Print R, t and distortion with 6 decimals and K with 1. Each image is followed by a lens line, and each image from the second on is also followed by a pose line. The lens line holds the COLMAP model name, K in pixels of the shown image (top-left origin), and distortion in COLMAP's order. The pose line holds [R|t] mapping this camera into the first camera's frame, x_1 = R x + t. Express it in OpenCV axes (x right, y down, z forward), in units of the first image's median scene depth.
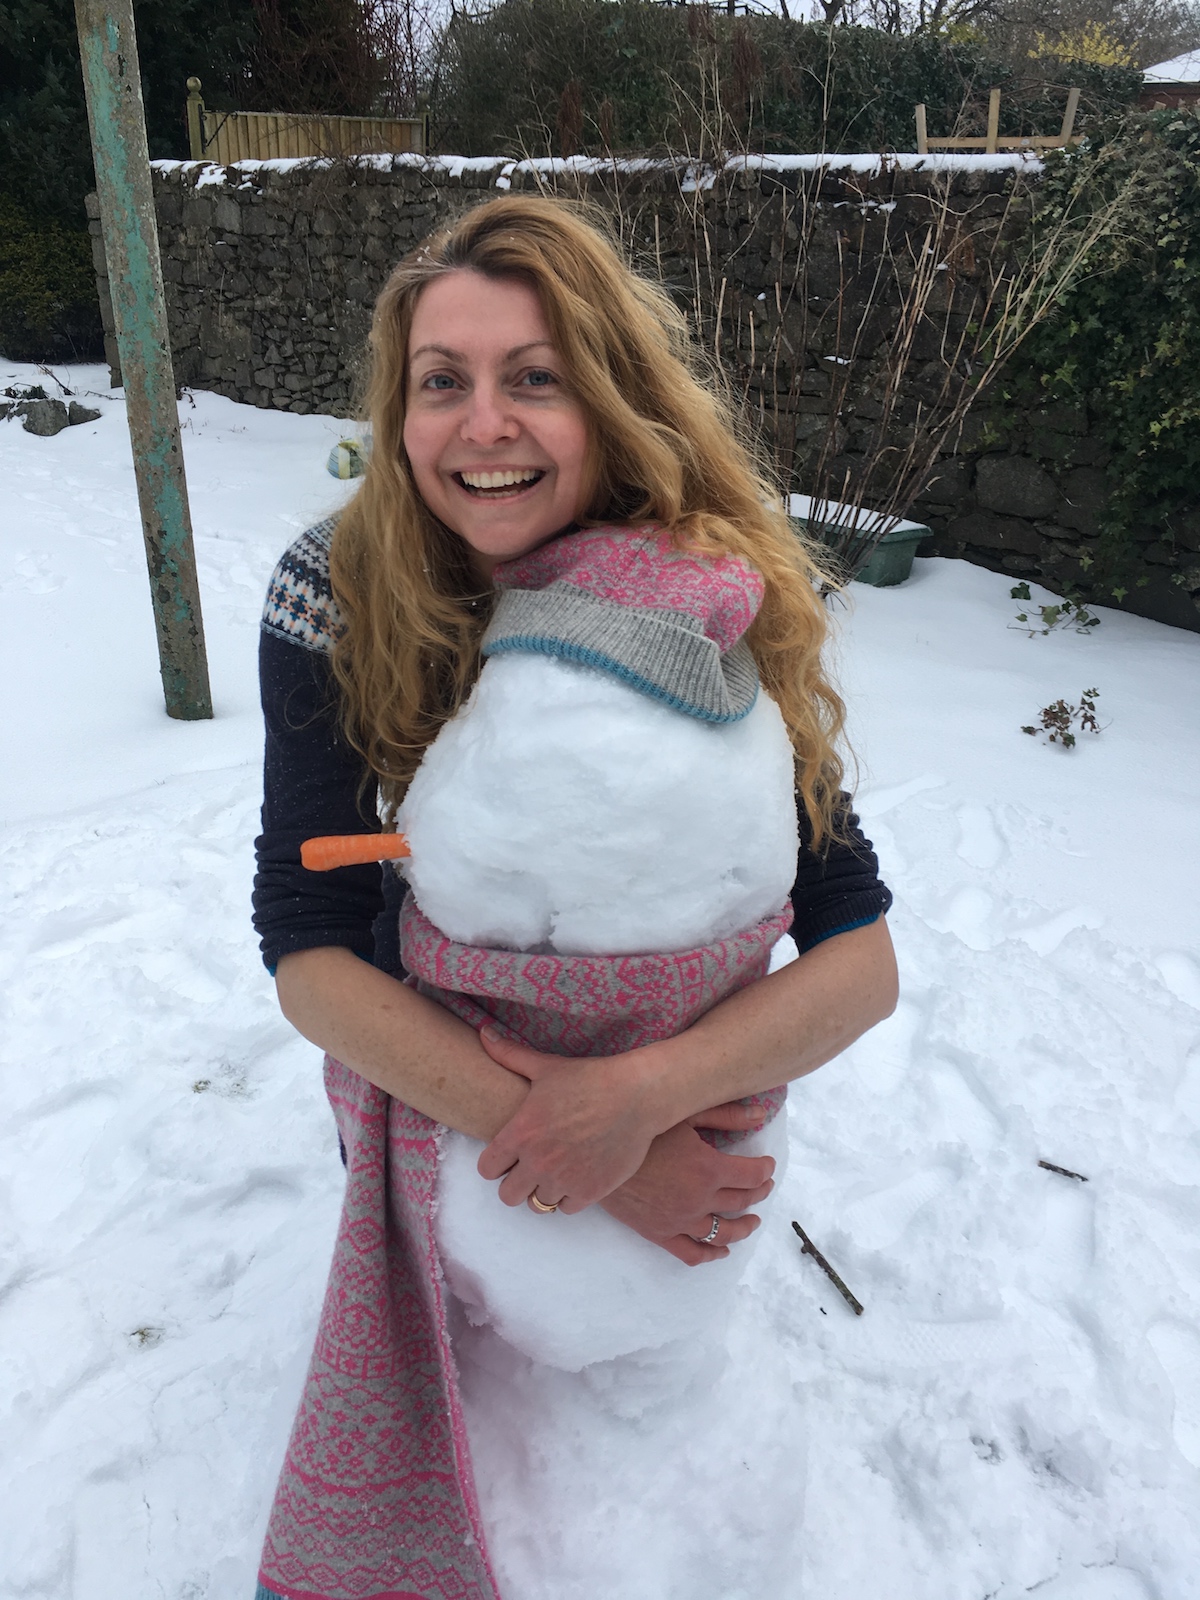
lens RADIAL K [[1347.3, 0, 568.7], [0, 1347.3, 797.6], [0, 0, 1]] dist [0.079152, -0.127427]
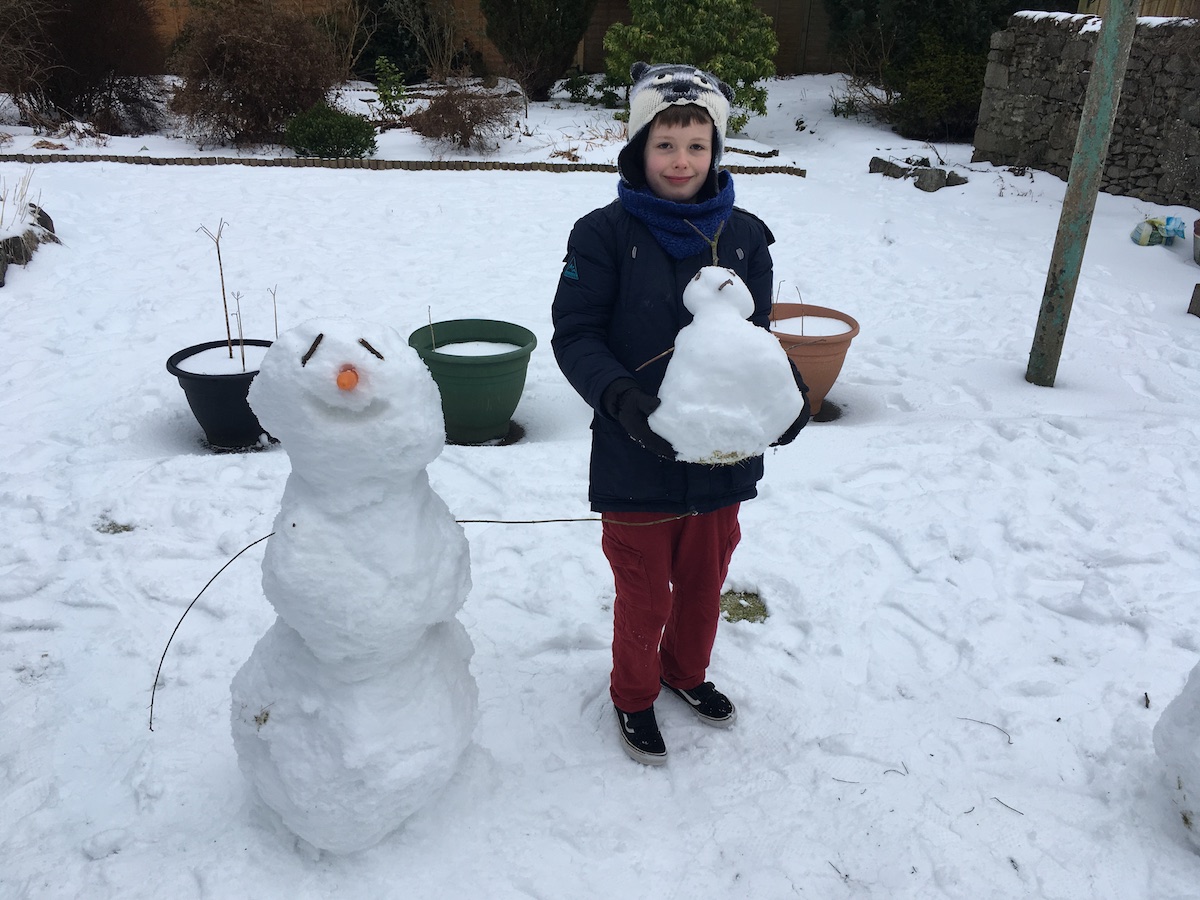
lens RADIAL K [[998.3, 0, 596.0], [0, 998.3, 458.2], [0, 0, 1]] dist [0.087095, -0.119055]
pose [[0.825543, 0.246771, -0.507527, -0.061510], [-0.243661, 0.967044, 0.073860, 0.051831], [0.509027, 0.062690, 0.858465, -0.238628]]
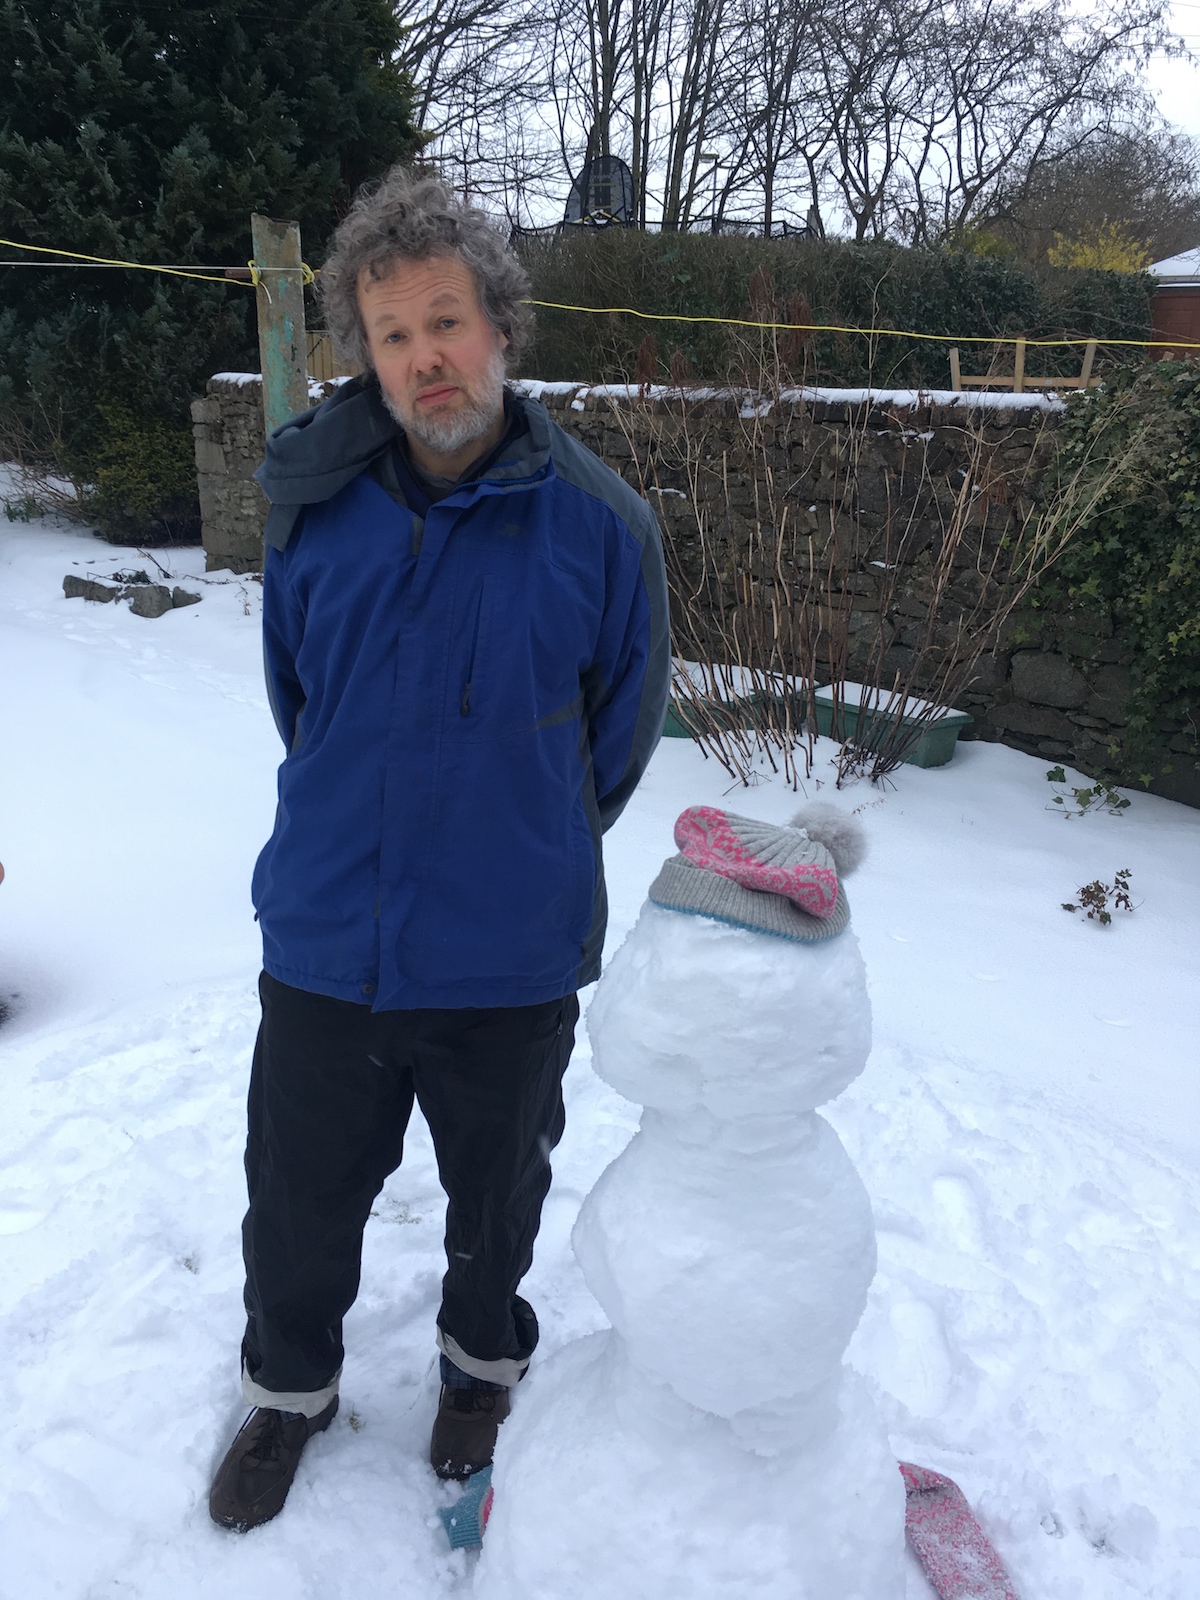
lens RADIAL K [[1347.3, 0, 568.7], [0, 1347.3, 797.6], [0, 0, 1]] dist [0.079152, -0.127427]
pose [[0.999670, 0.007195, -0.024679, -0.031815], [-0.009842, 0.994006, -0.108886, -0.009954], [0.023747, 0.109093, 0.993748, -0.091859]]
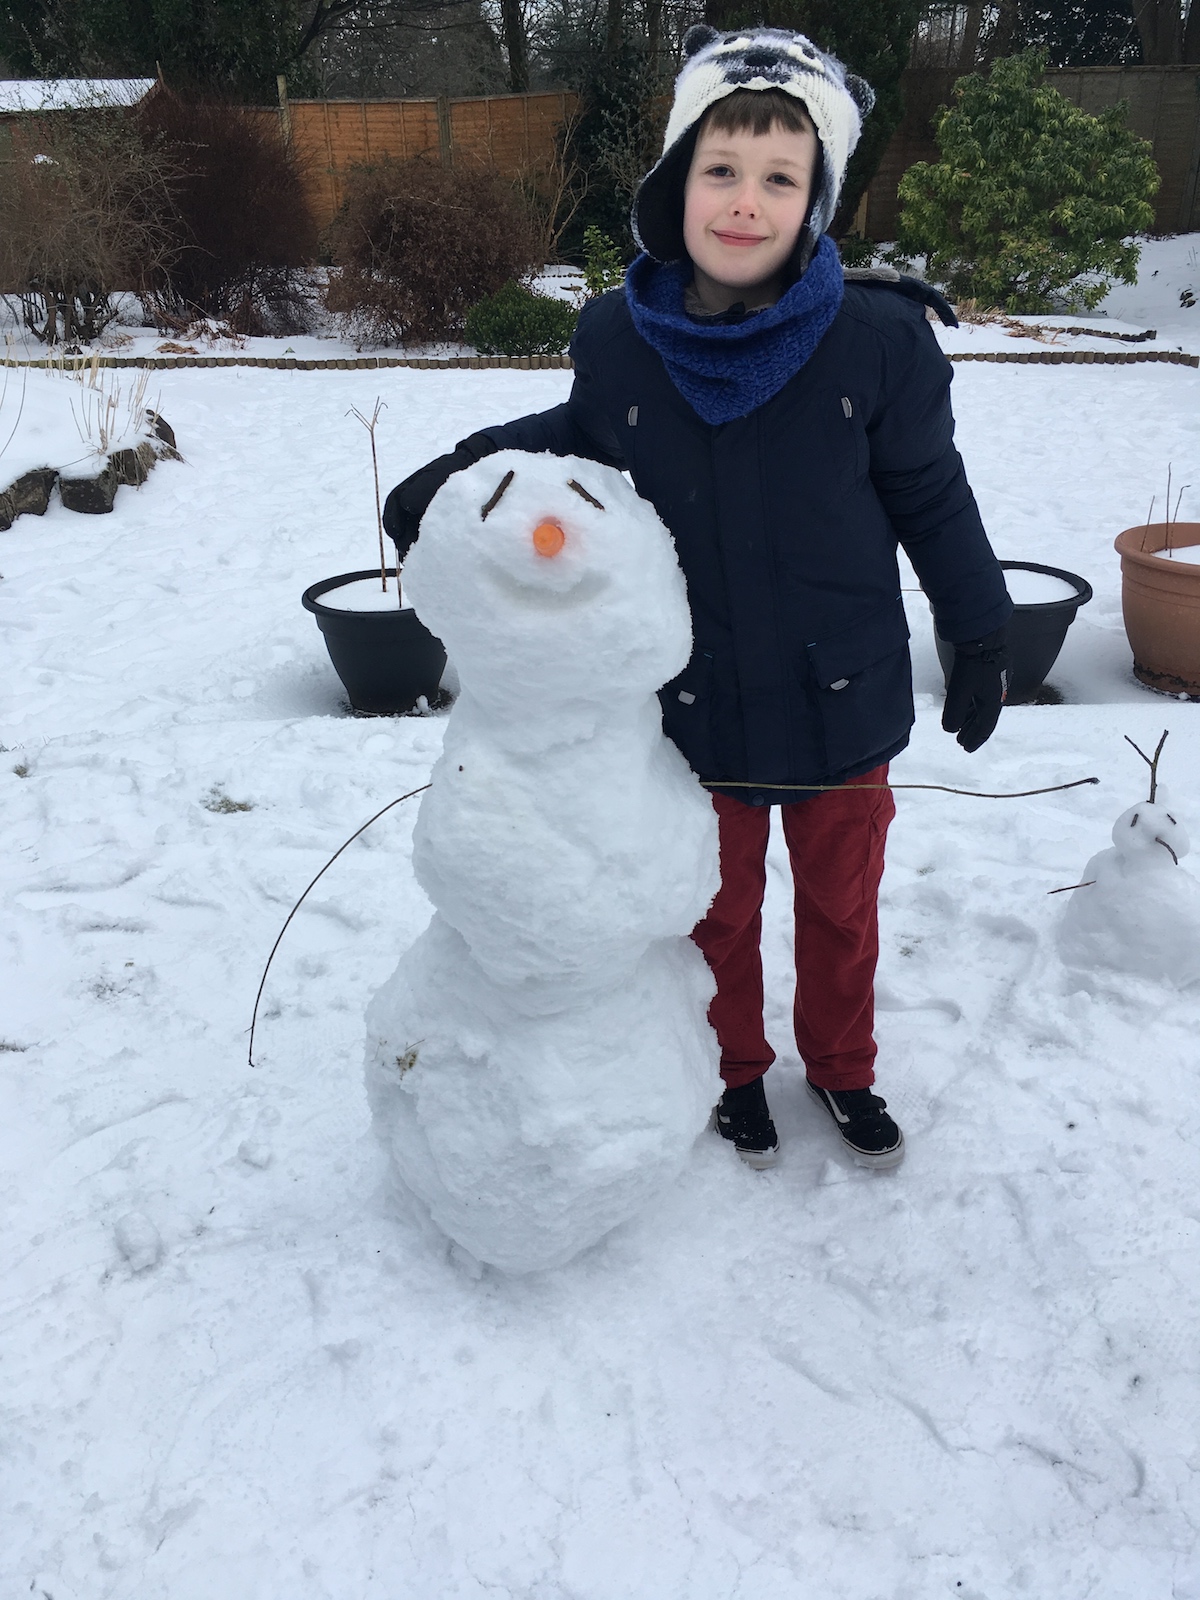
lens RADIAL K [[1325.6, 0, 601.0], [0, 1325.6, 804.9], [0, 0, 1]] dist [0.092021, -0.129741]
pose [[0.708282, 0.286005, -0.645397, -0.097554], [-0.261184, 0.955544, 0.136813, 0.082683], [0.655835, 0.071666, 0.751495, -0.198568]]
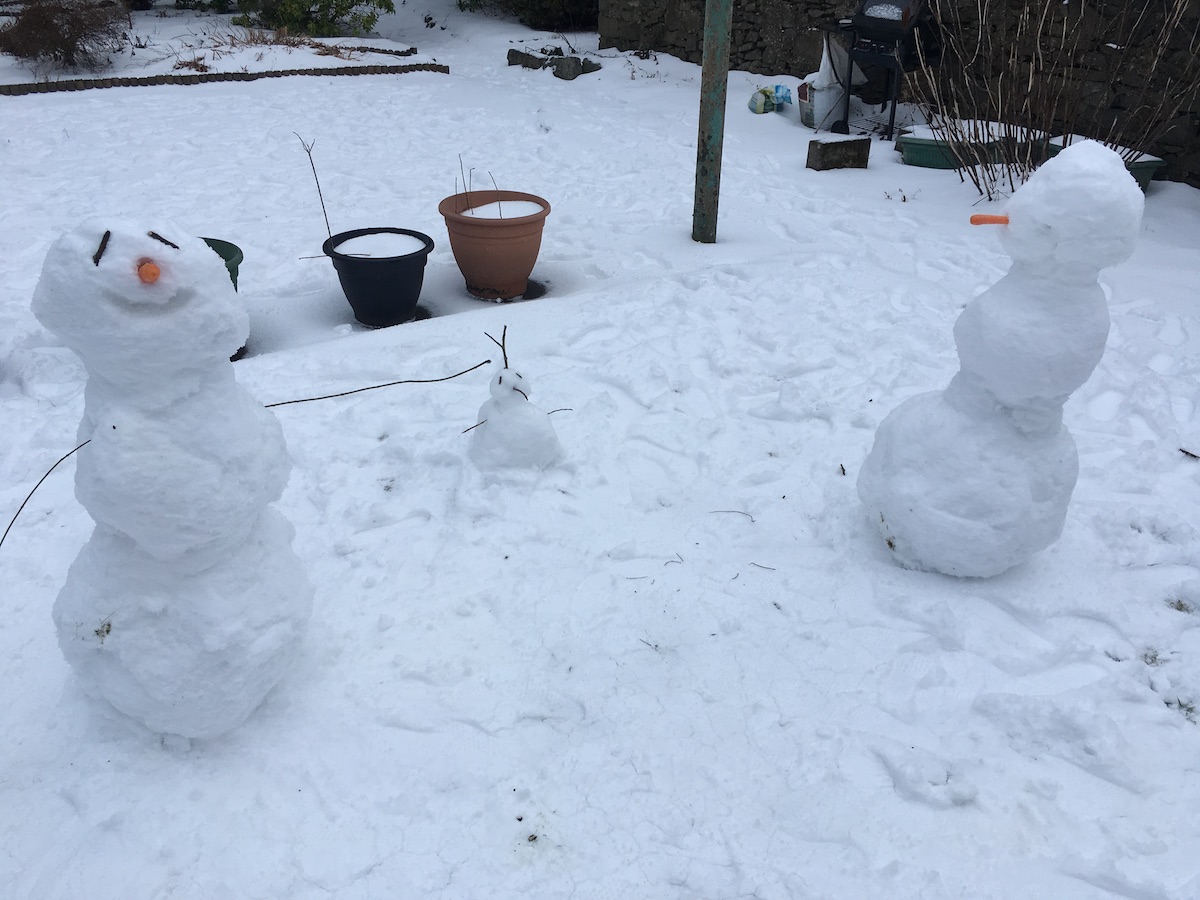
lens RADIAL K [[1002.0, 0, 581.5], [0, 1002.0, 452.0], [0, 0, 1]] dist [0.090804, -0.126850]
pose [[0.968454, 0.118024, -0.219472, -0.082123], [-0.098803, 0.990405, 0.096620, 0.082717], [0.228770, -0.071887, 0.970823, -0.296346]]
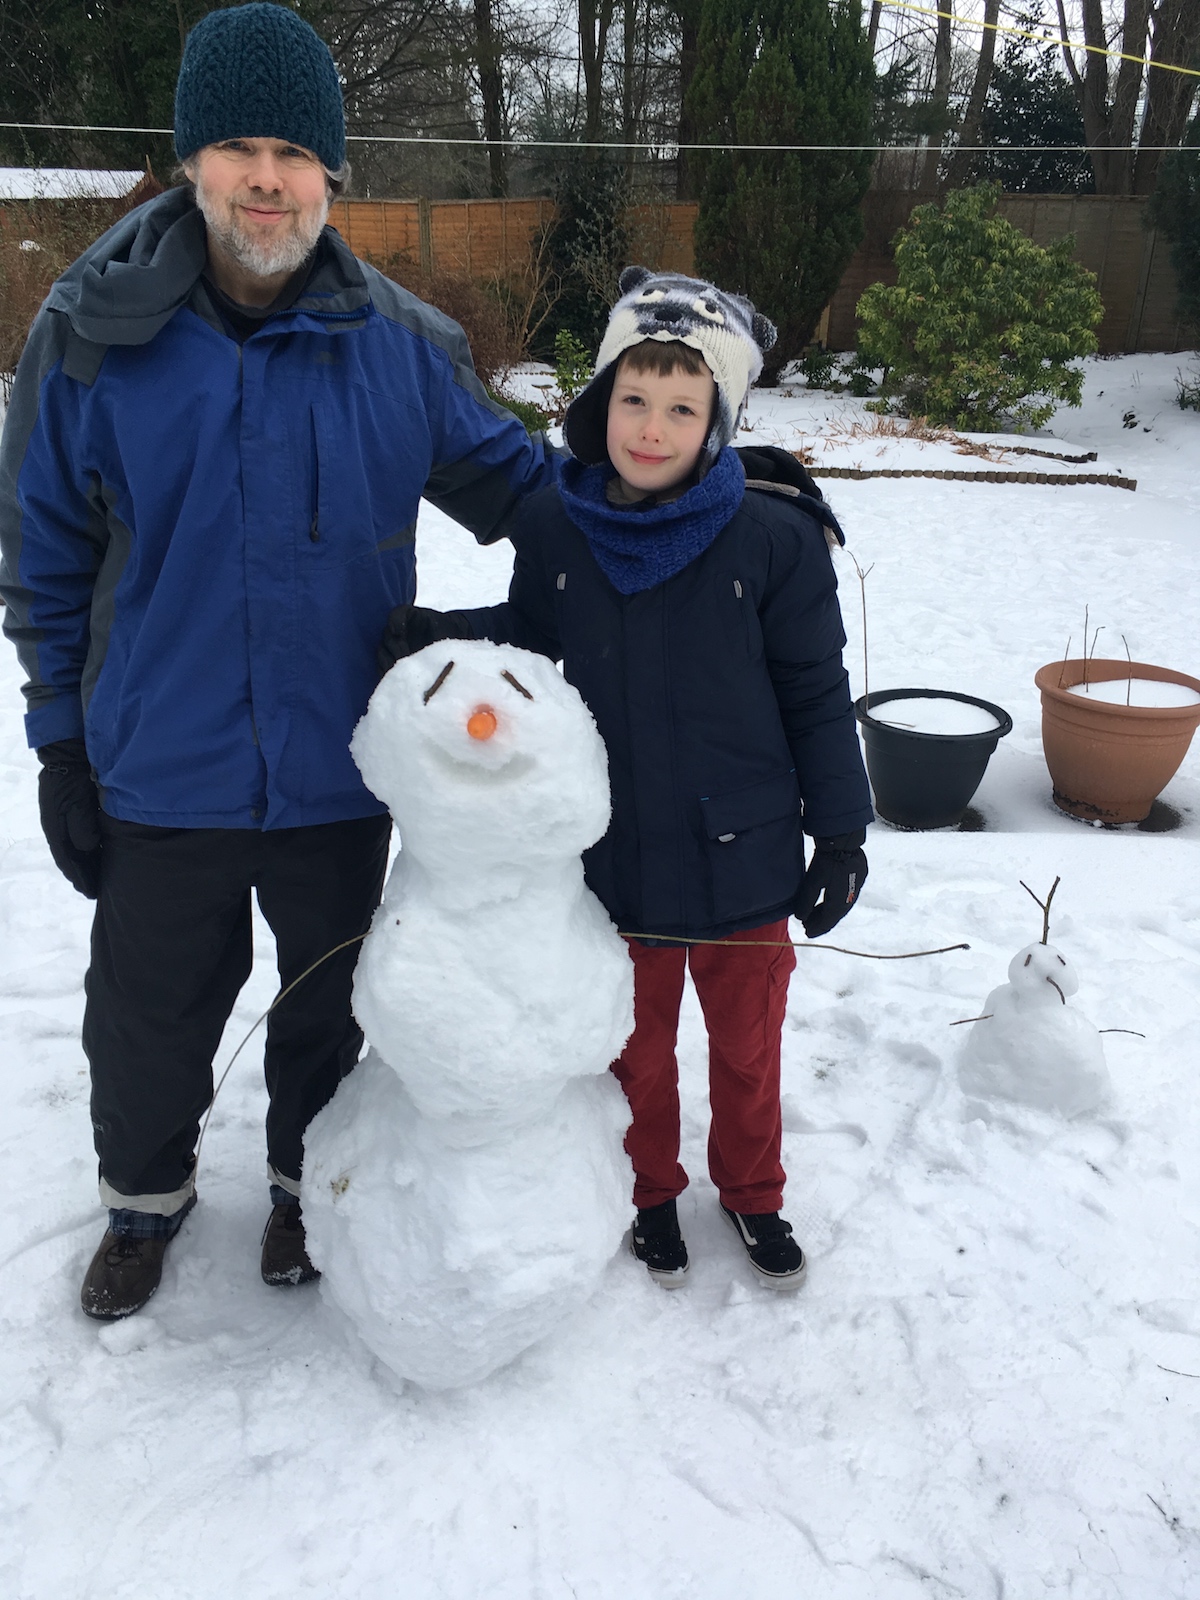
lens RADIAL K [[1325.6, 0, 601.0], [0, 1325.6, 804.9], [0, 0, 1]] dist [0.092021, -0.129741]
pose [[0.719112, 0.269850, -0.640358, -0.075512], [-0.289906, 0.953996, 0.076460, 0.056751], [0.631532, 0.130660, 0.764261, -0.219295]]
